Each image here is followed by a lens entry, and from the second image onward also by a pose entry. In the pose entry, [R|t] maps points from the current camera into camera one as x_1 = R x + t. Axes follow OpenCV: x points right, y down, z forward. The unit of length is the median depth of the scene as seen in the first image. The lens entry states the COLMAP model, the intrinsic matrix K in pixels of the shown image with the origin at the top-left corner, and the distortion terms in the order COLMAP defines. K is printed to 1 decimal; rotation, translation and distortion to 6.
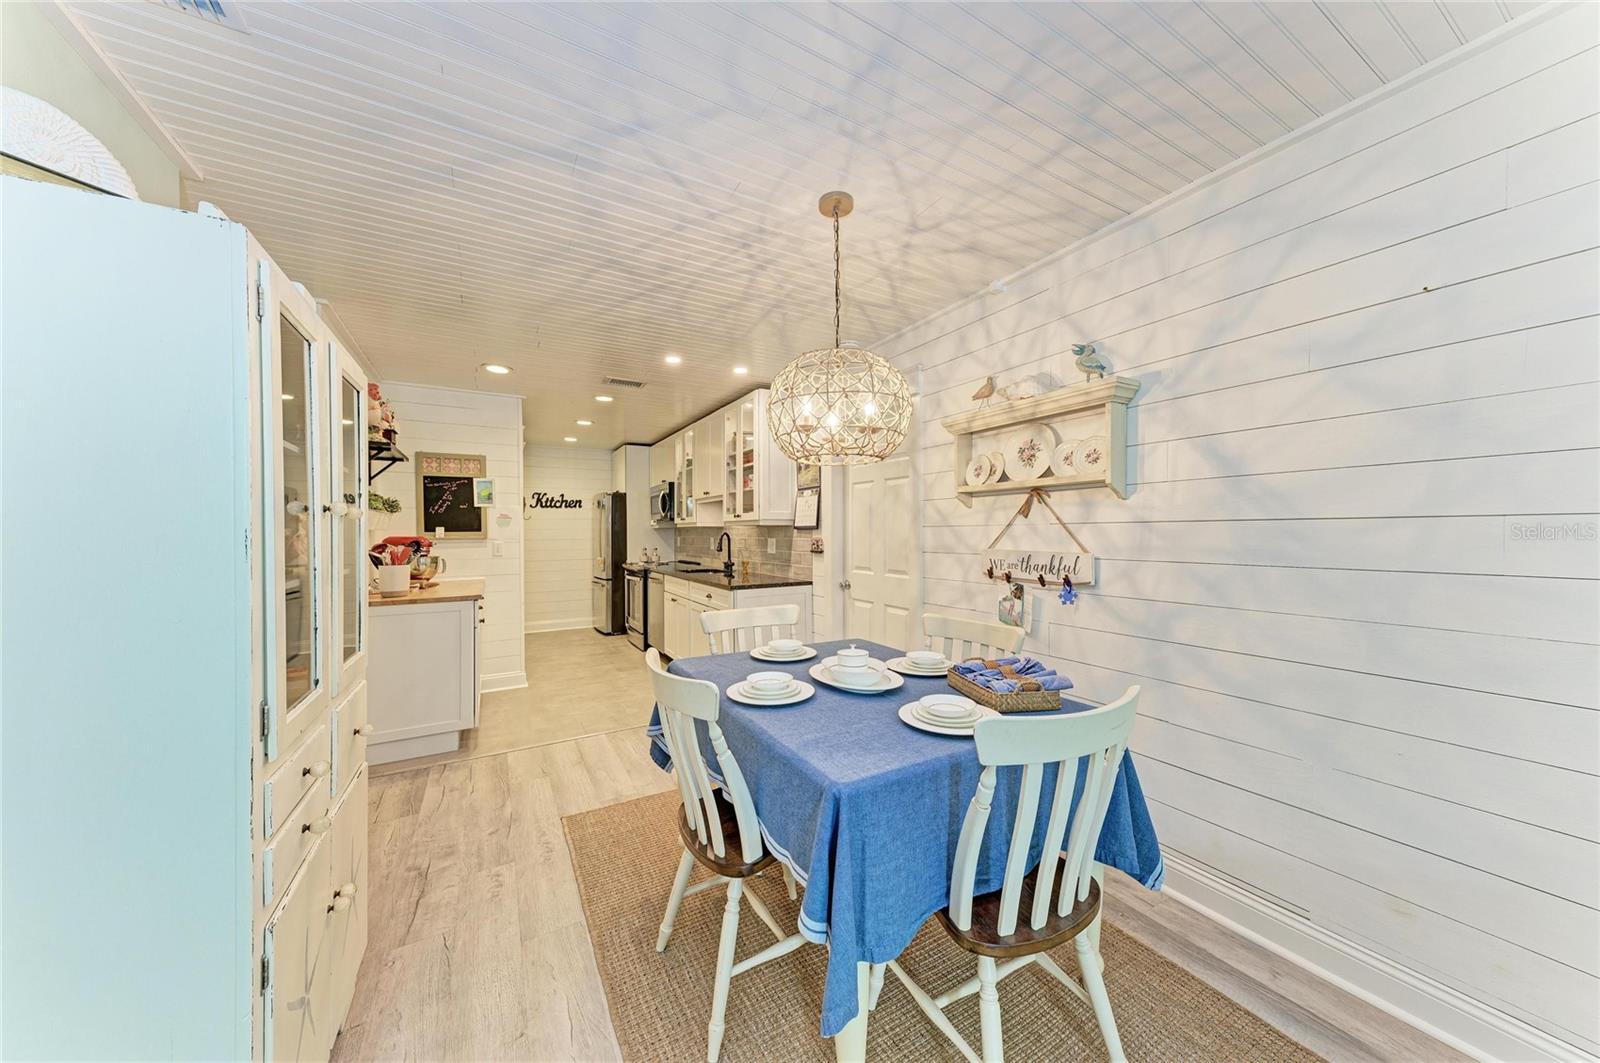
lens RADIAL K [[537.4, 0, 800.6], [0, 537.4, 538.1], [0, 0, 1]] dist [0.020839, -0.003341]
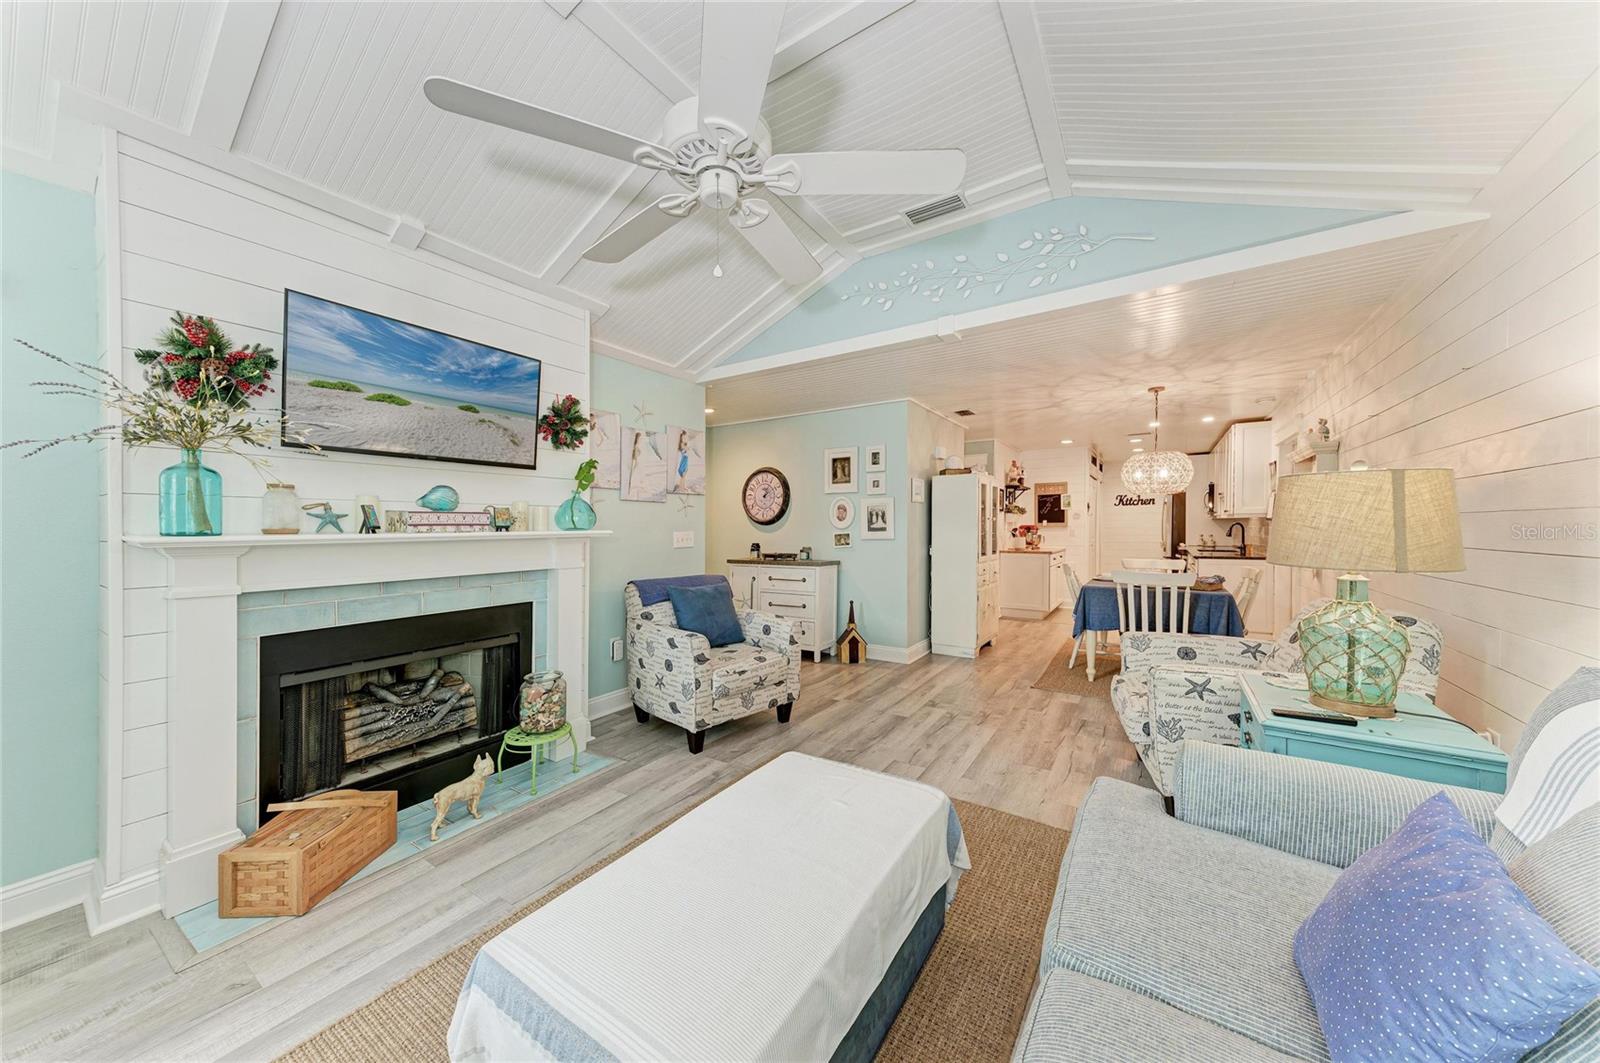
lens RADIAL K [[537.4, 0, 797.8], [0, 537.4, 528.0], [0, 0, 1]] dist [0.020839, -0.003341]
pose [[0.449839, 0.005999, -0.893090, 0.724559], [-0.005719, 0.999976, 0.003837, 0.005628], [0.893092, 0.003381, 0.449862, -0.729872]]
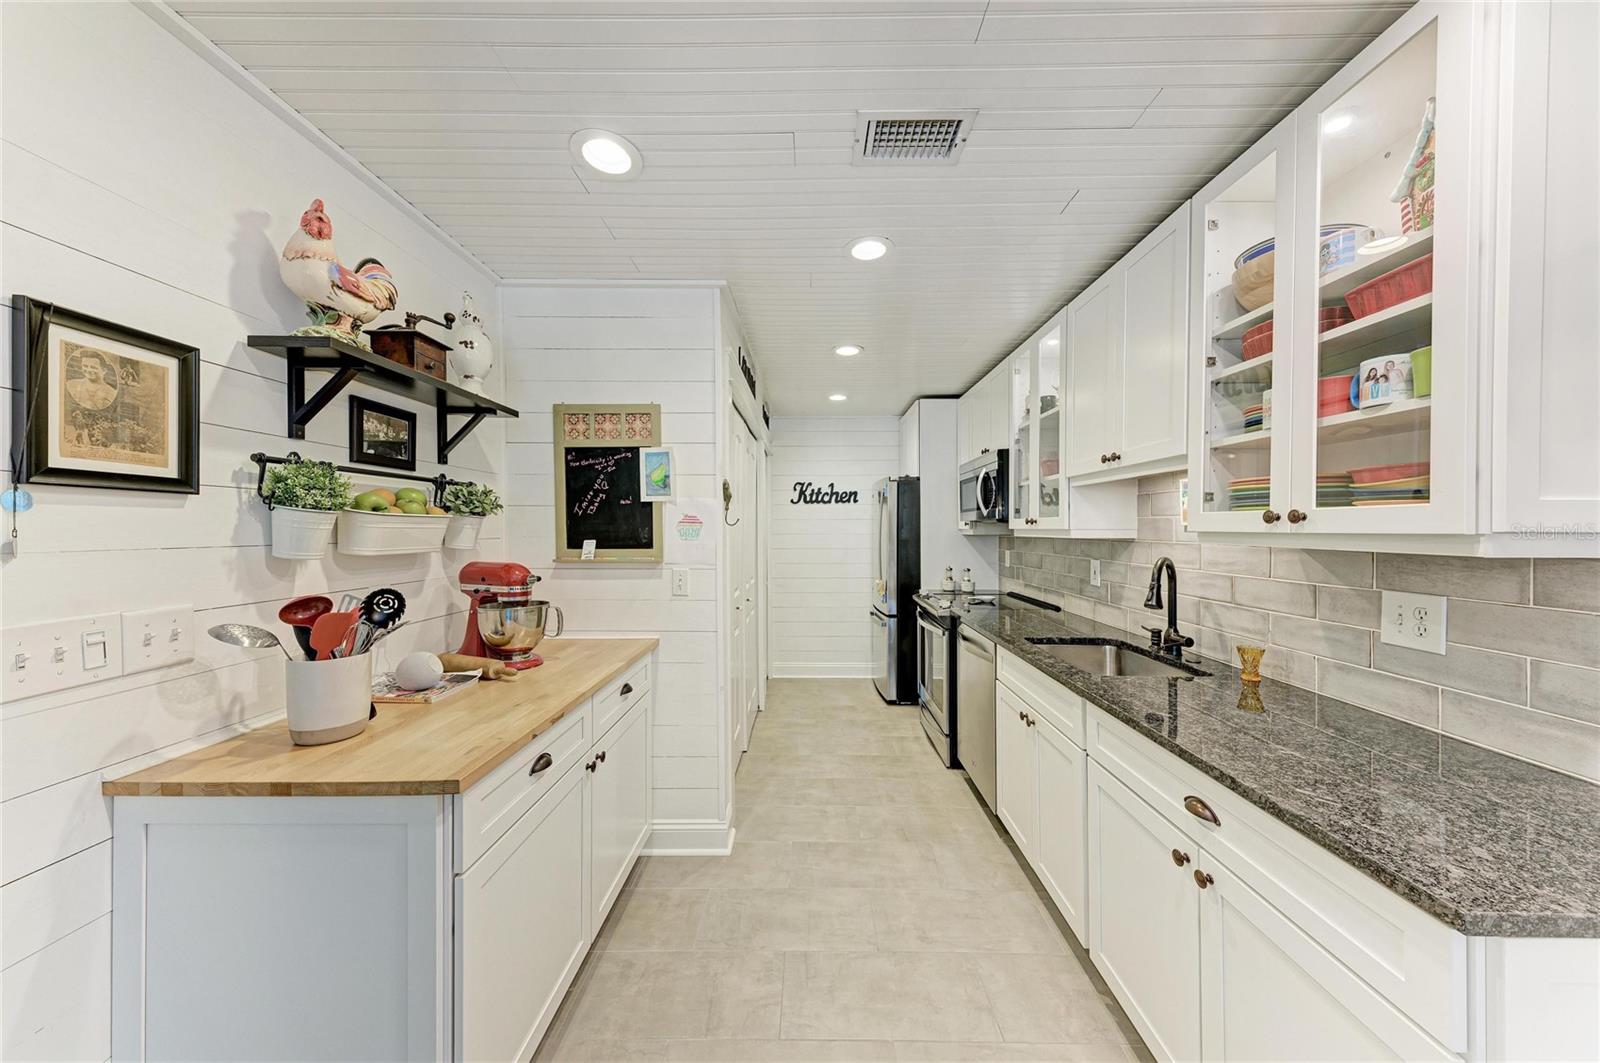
lens RADIAL K [[537.4, 0, 802.3], [0, 537.4, 531.9], [0, 0, 1]] dist [0.020839, -0.003341]
pose [[0.861782, 0.010313, -0.507173, -0.211989], [-0.011879, 0.999929, 0.000150, -0.032467], [0.507139, 0.005895, 0.861844, 0.668658]]
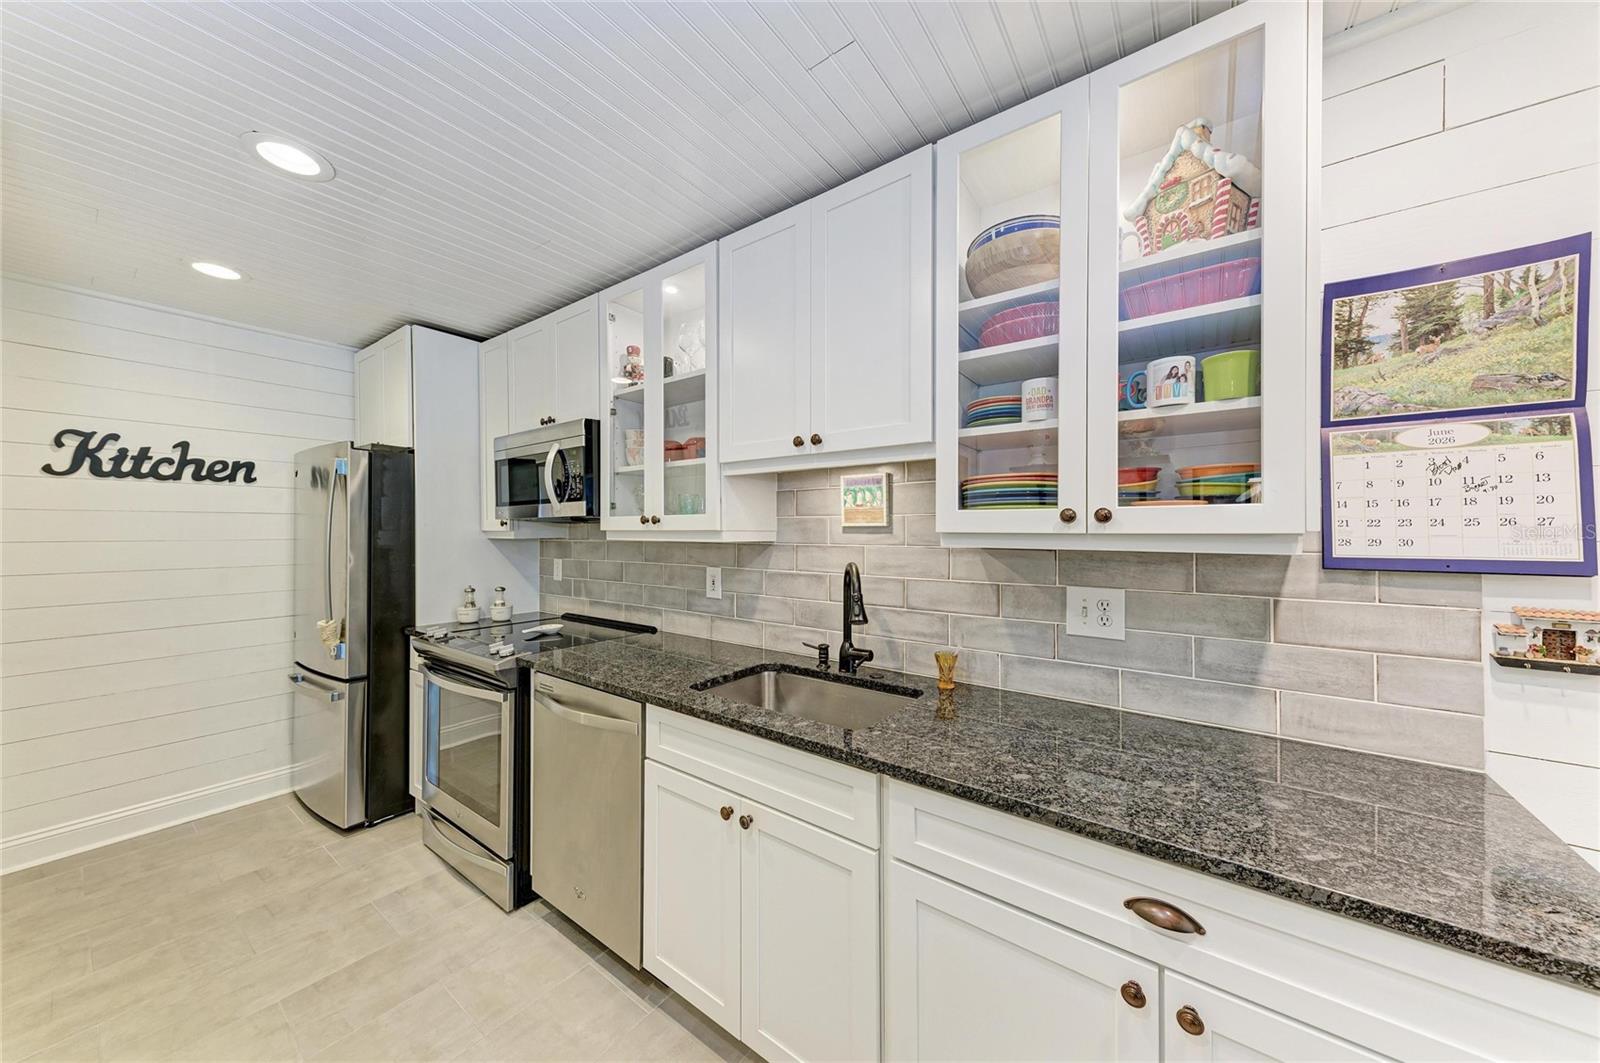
lens RADIAL K [[537.4, 0, 801.6], [0, 537.4, 534.3], [0, 0, 1]] dist [0.020839, -0.003341]
pose [[0.912130, 0.003425, 0.409886, -0.383019], [-0.001079, 0.999982, -0.005956, -0.032951], [-0.409899, 0.004991, 0.912117, 0.883782]]
